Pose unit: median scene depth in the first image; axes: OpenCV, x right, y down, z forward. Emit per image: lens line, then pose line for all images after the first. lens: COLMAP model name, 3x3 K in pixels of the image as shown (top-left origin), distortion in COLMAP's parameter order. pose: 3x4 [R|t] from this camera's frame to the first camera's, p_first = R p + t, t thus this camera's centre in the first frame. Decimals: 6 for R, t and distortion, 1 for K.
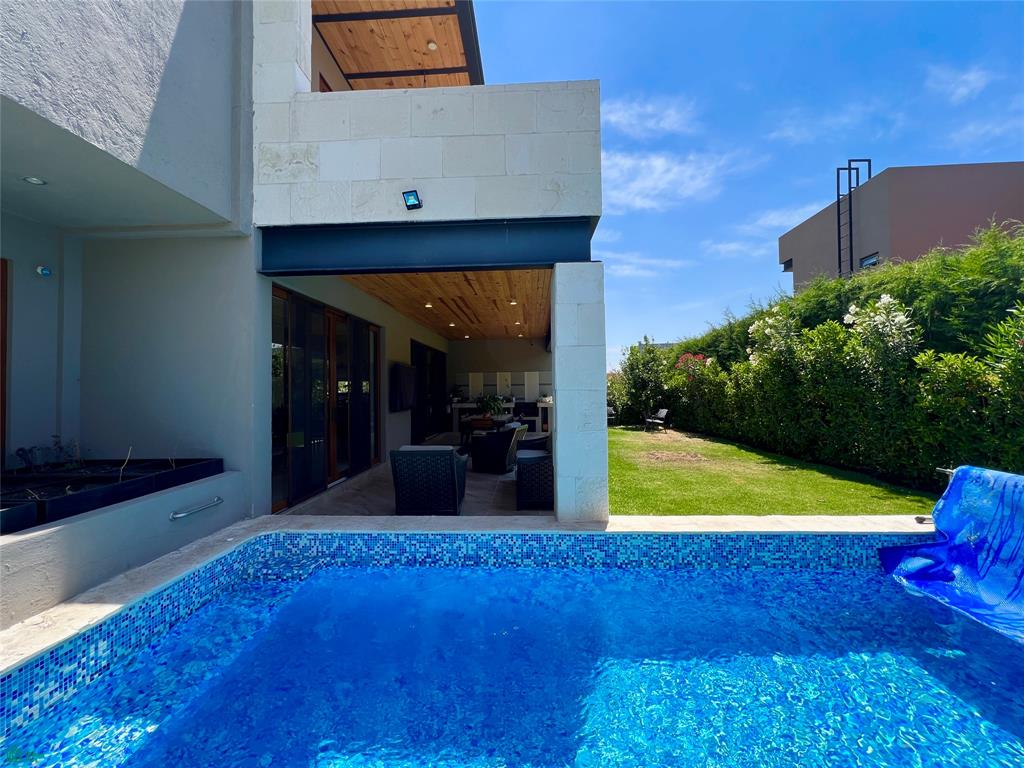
lens RADIAL K [[418.8, 0, 508.7], [0, 418.8, 383.6], [0, 0, 1]] dist [-0.005579, -0.000400]
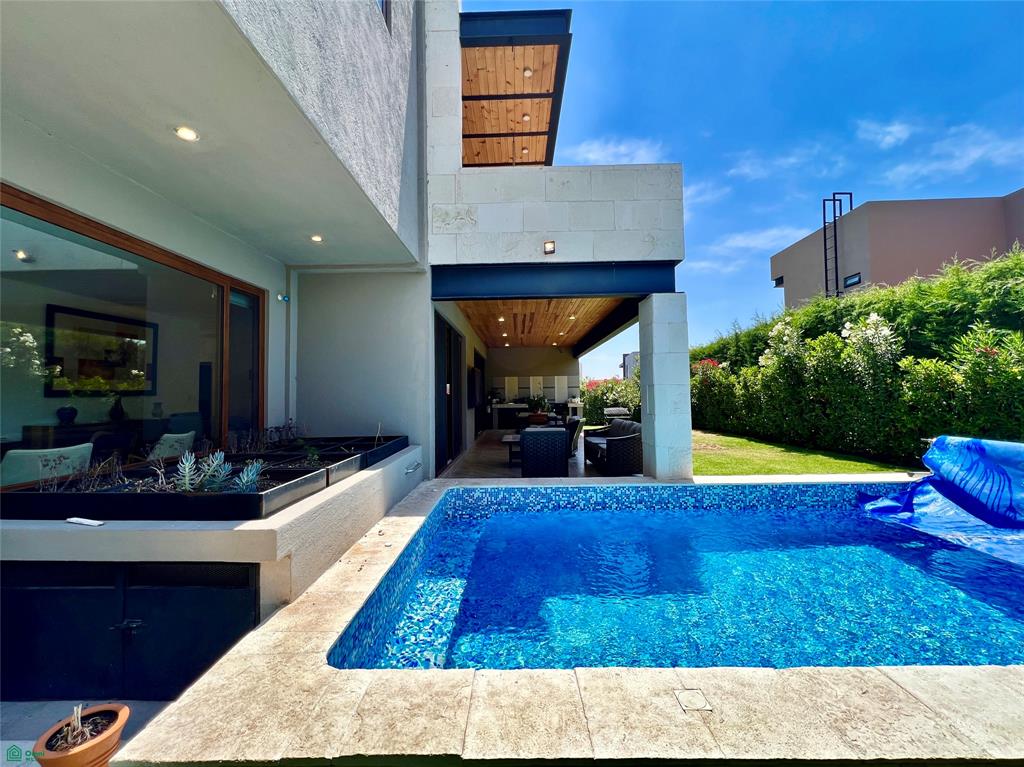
lens RADIAL K [[412.9, 0, 505.1], [0, 412.9, 383.2], [0, 0, 1]] dist [-0.003197, -0.001392]
pose [[0.999630, -0.001878, 0.027151, -0.394339], [0.002364, 0.999837, -0.017902, 0.032431], [-0.027113, 0.017960, 0.999471, -0.337471]]
